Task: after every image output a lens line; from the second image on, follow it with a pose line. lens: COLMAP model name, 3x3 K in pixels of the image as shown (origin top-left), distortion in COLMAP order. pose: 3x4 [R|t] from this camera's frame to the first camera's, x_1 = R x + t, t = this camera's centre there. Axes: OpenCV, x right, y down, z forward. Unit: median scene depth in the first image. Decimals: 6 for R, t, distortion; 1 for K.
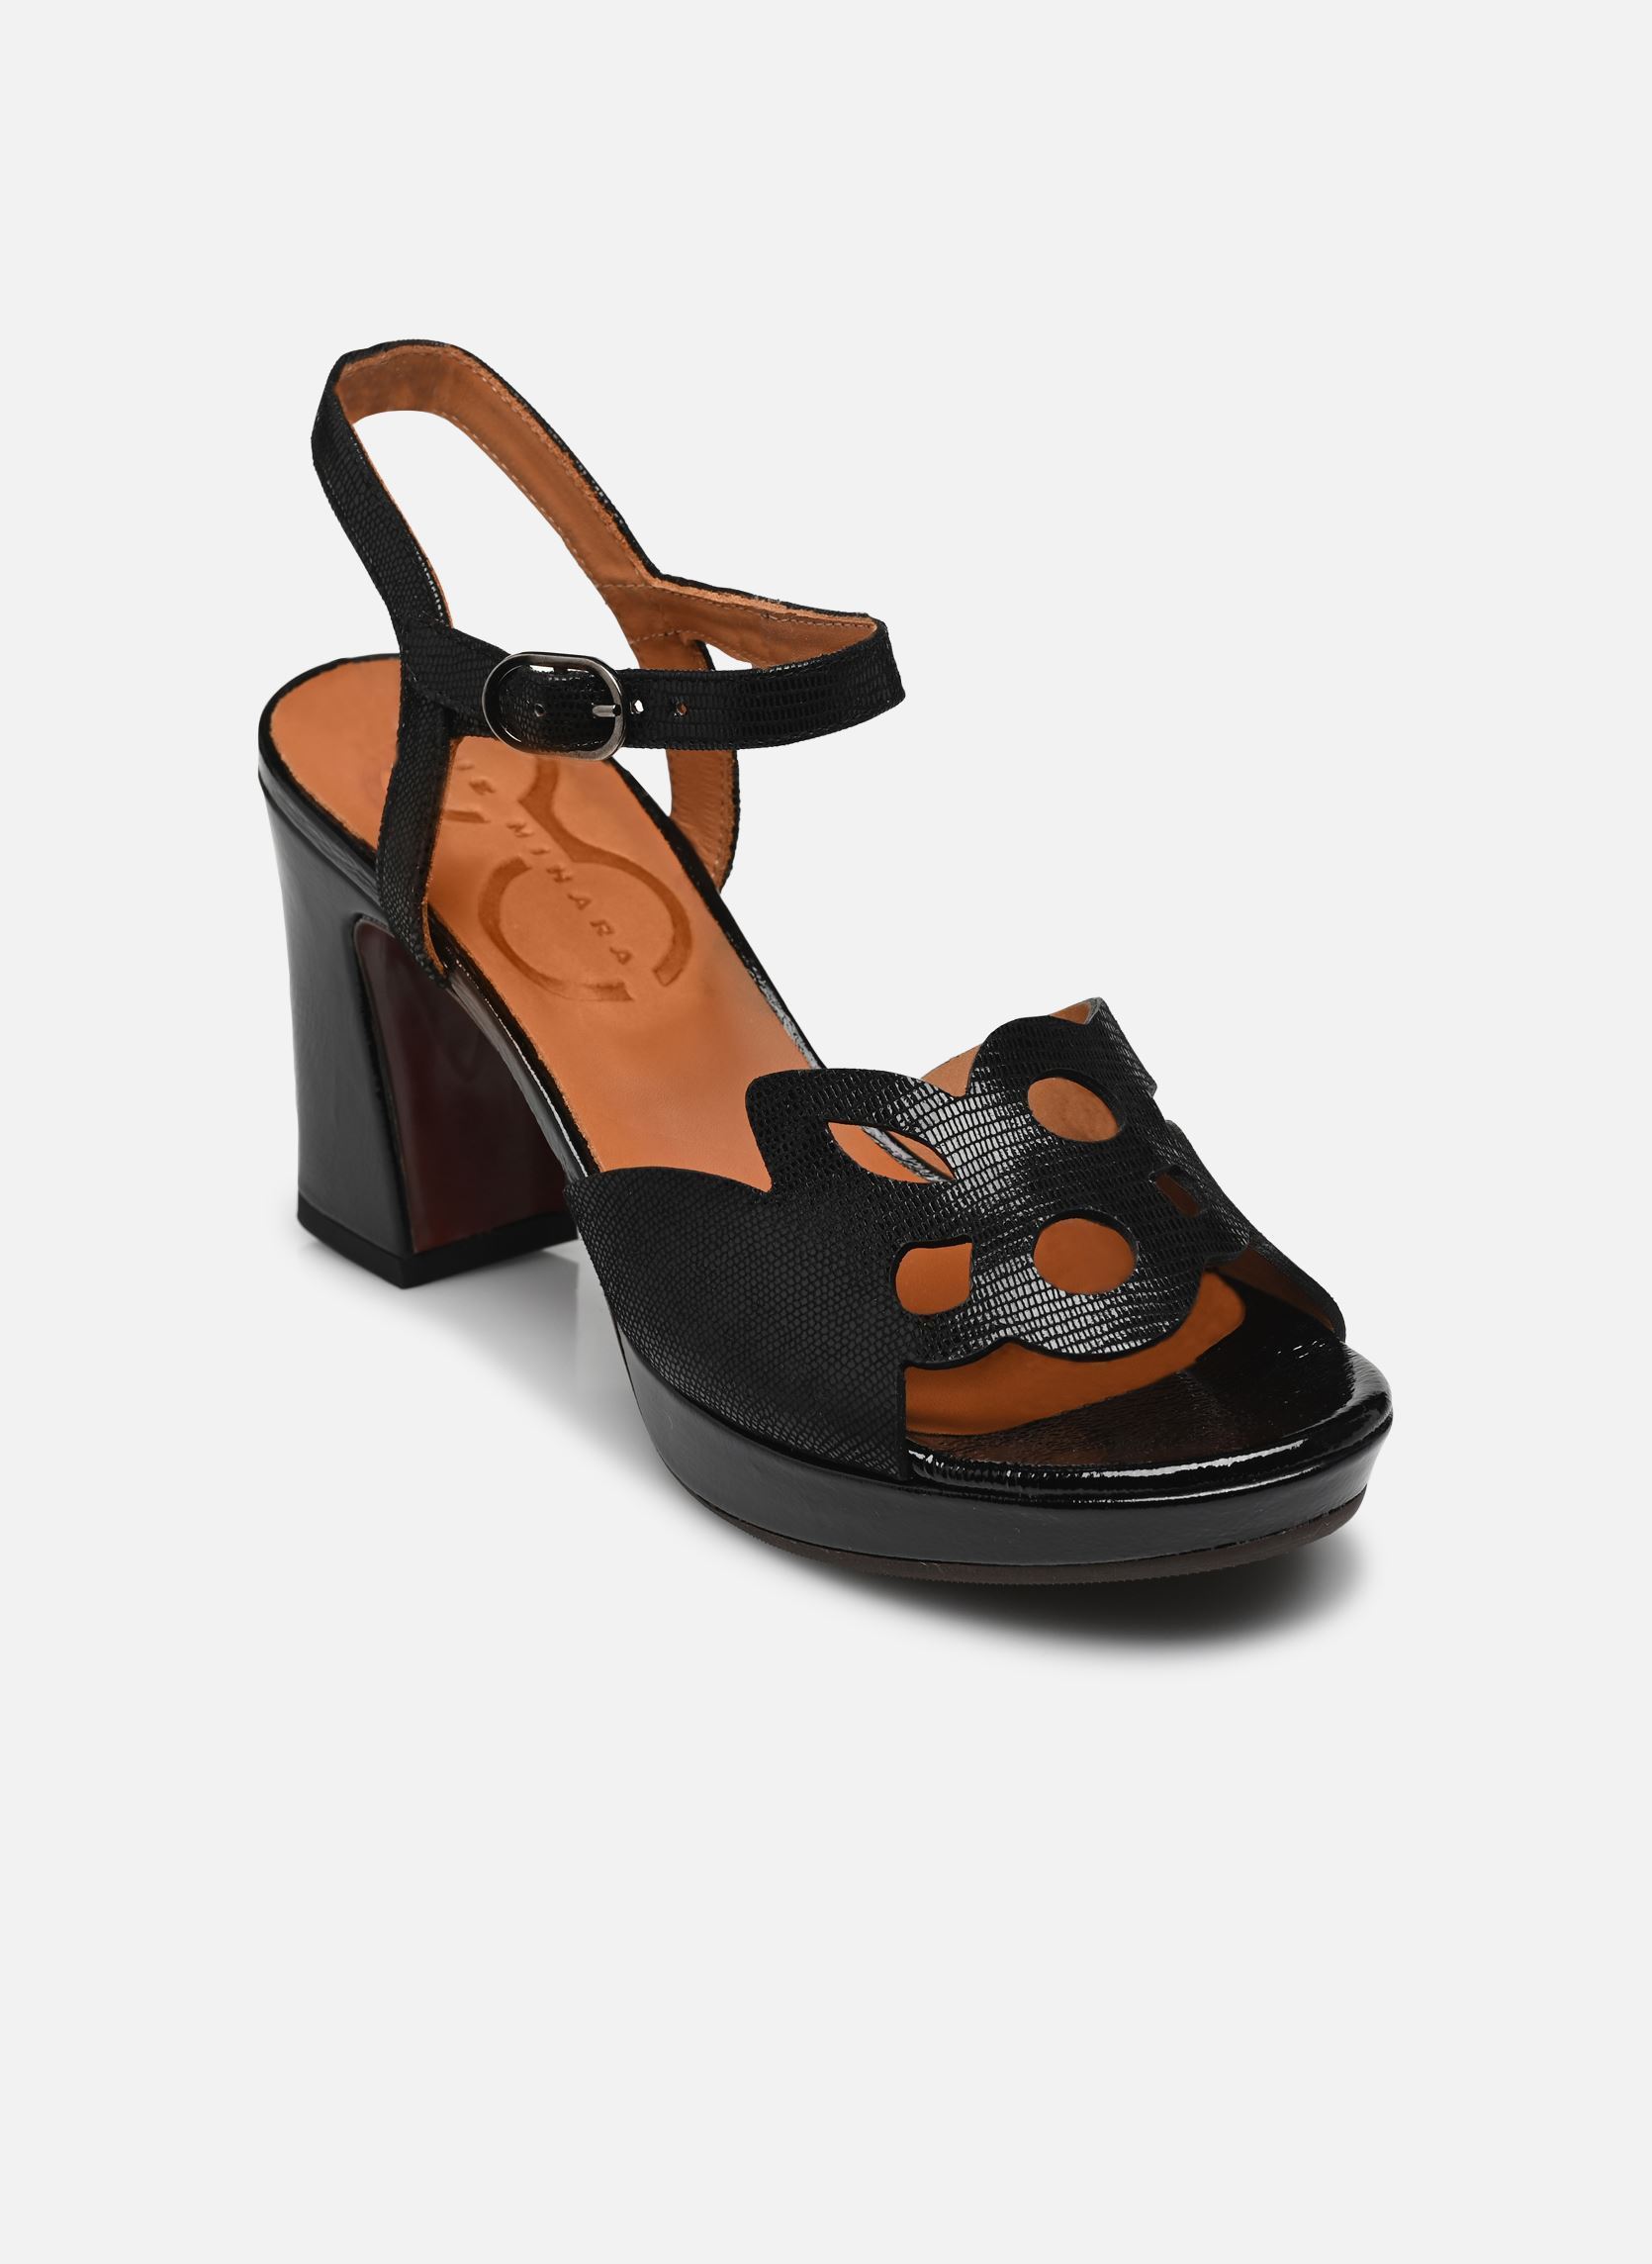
lens RADIAL K [[8076.1, 0, 827.2], [0, 8076.1, 1131.8], [0, 0, 1]] dist [-0.251339, 0.000000]
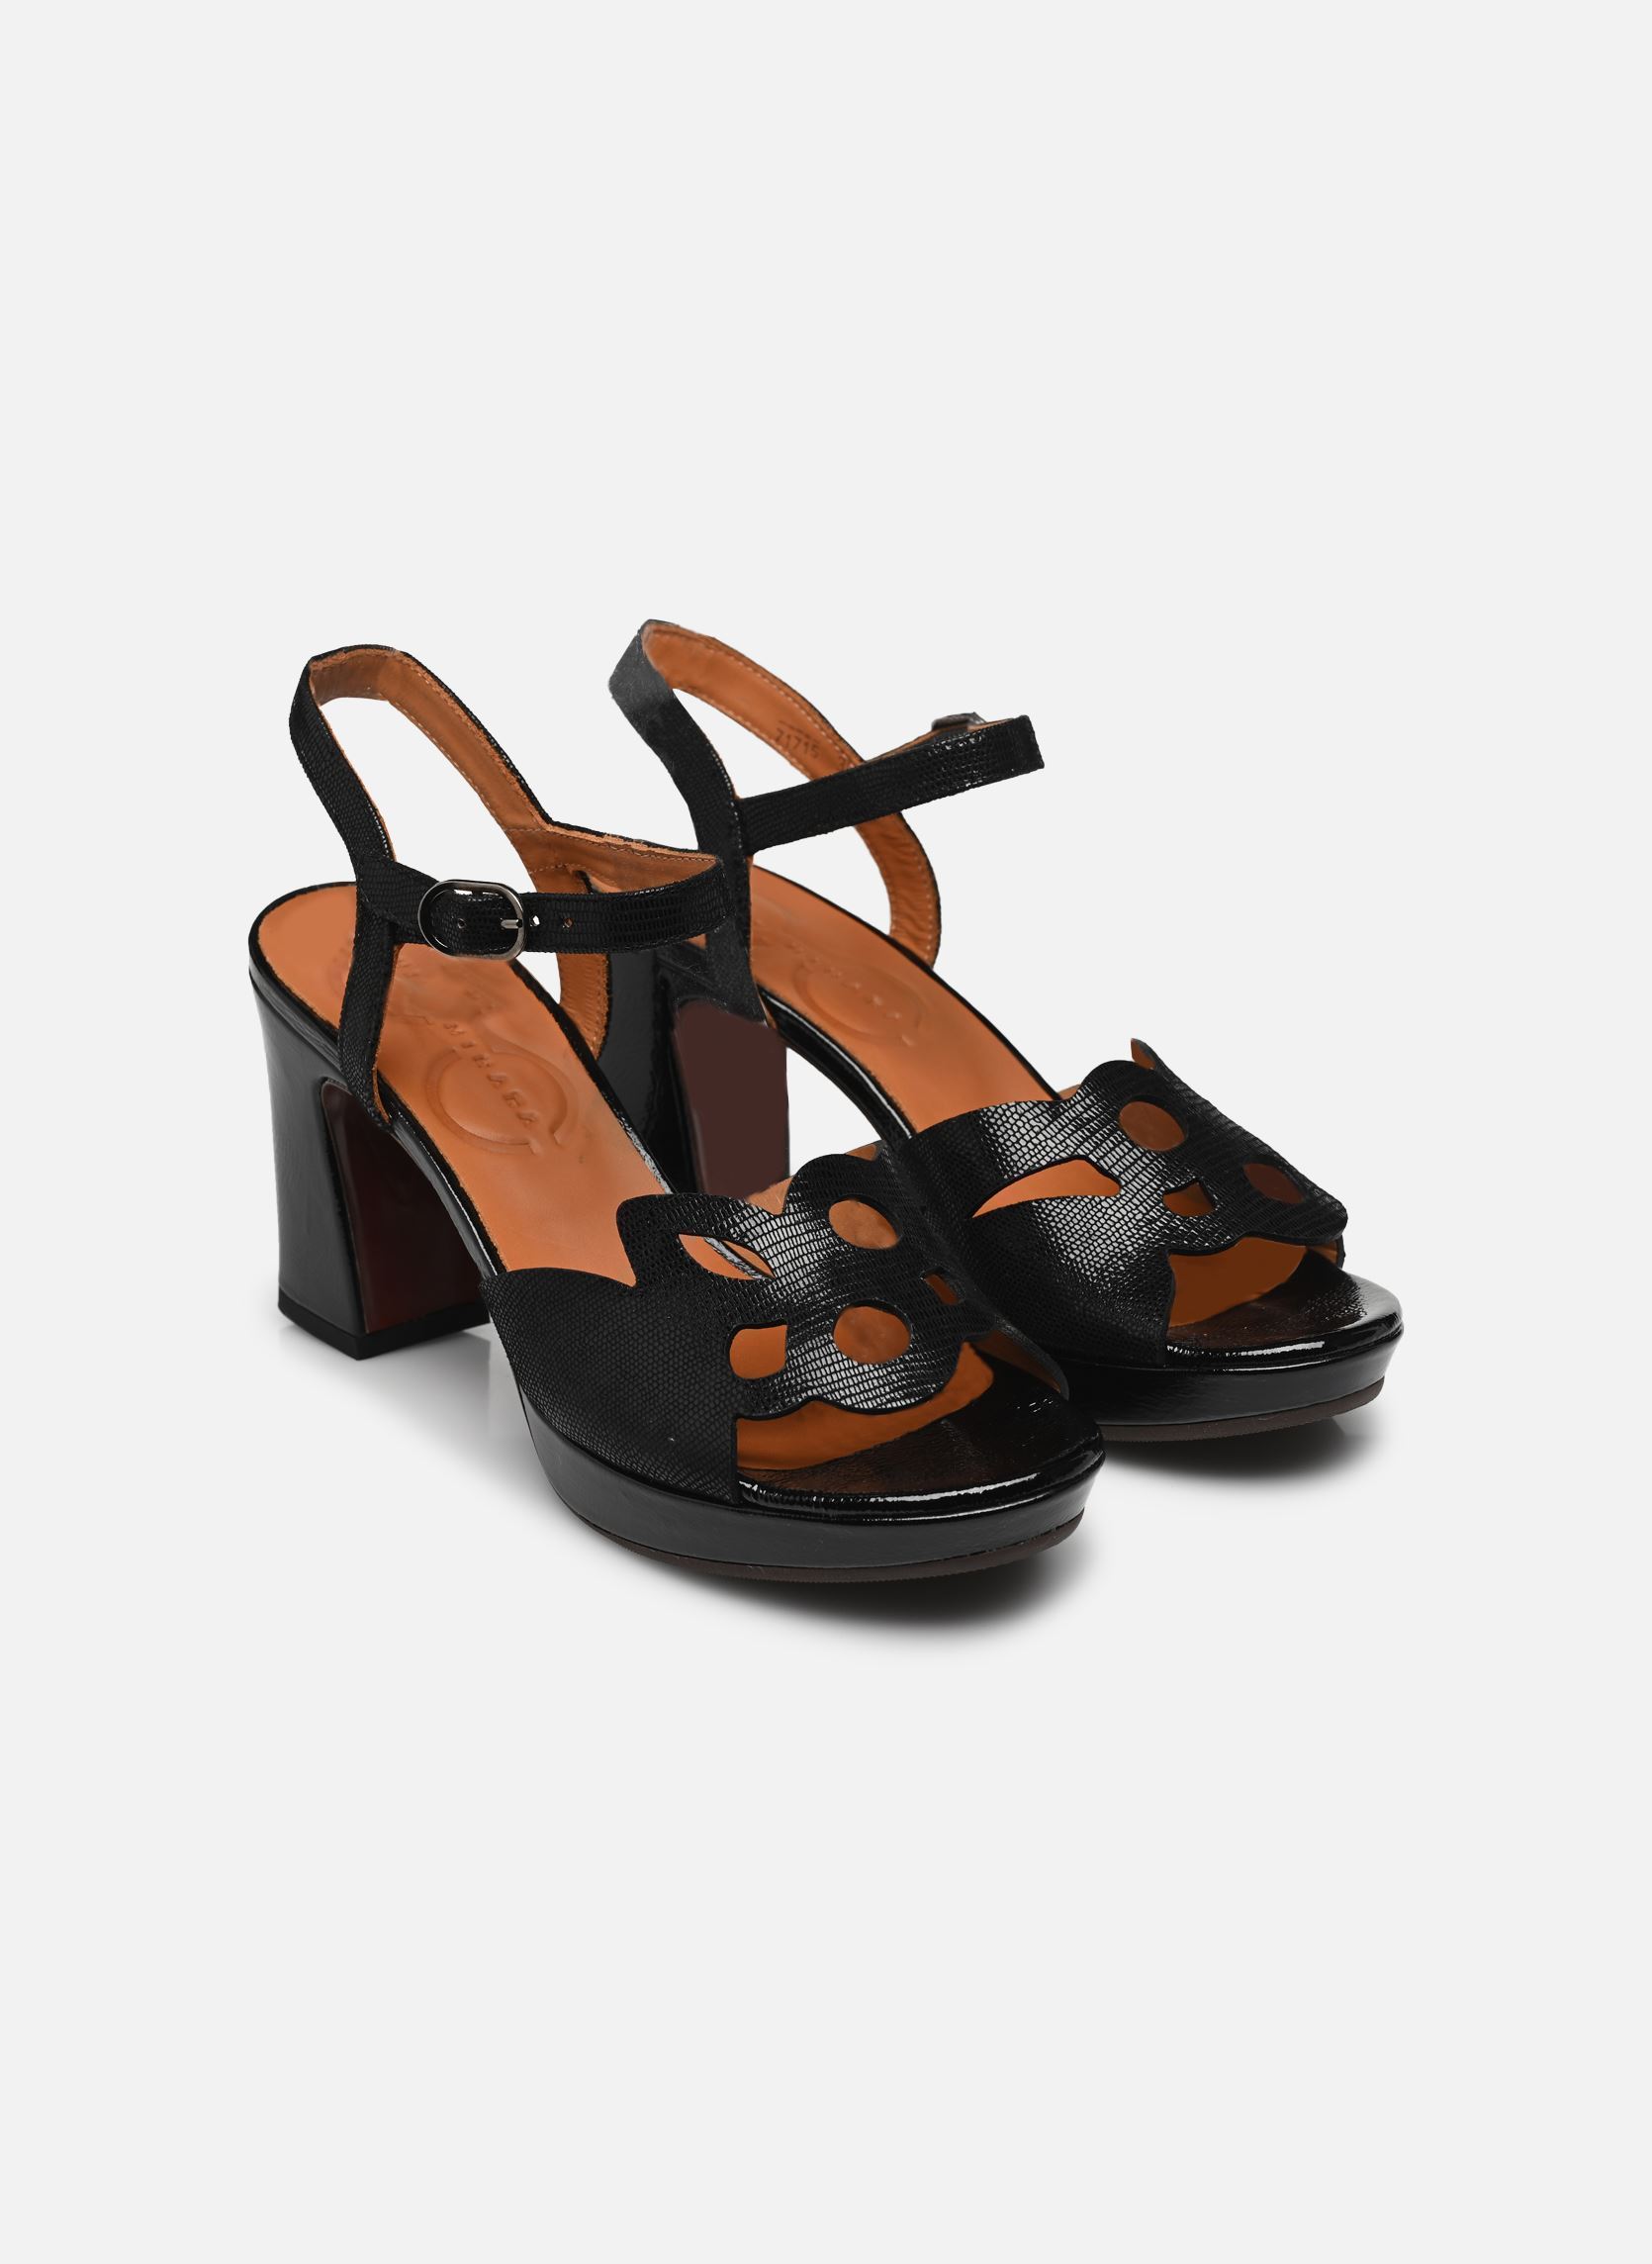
lens RADIAL K [[8076.1, 0, 825.2], [0, 8076.1, 1132.9], [0, 0, 1]] dist [-0.251339, 0.000000]
pose [[0.999586, -0.000215, 0.028764, -0.014000], [0.000215, 1.000000, 0.000009, -0.017865], [-0.028764, -0.000003, 0.999586, -0.327136]]
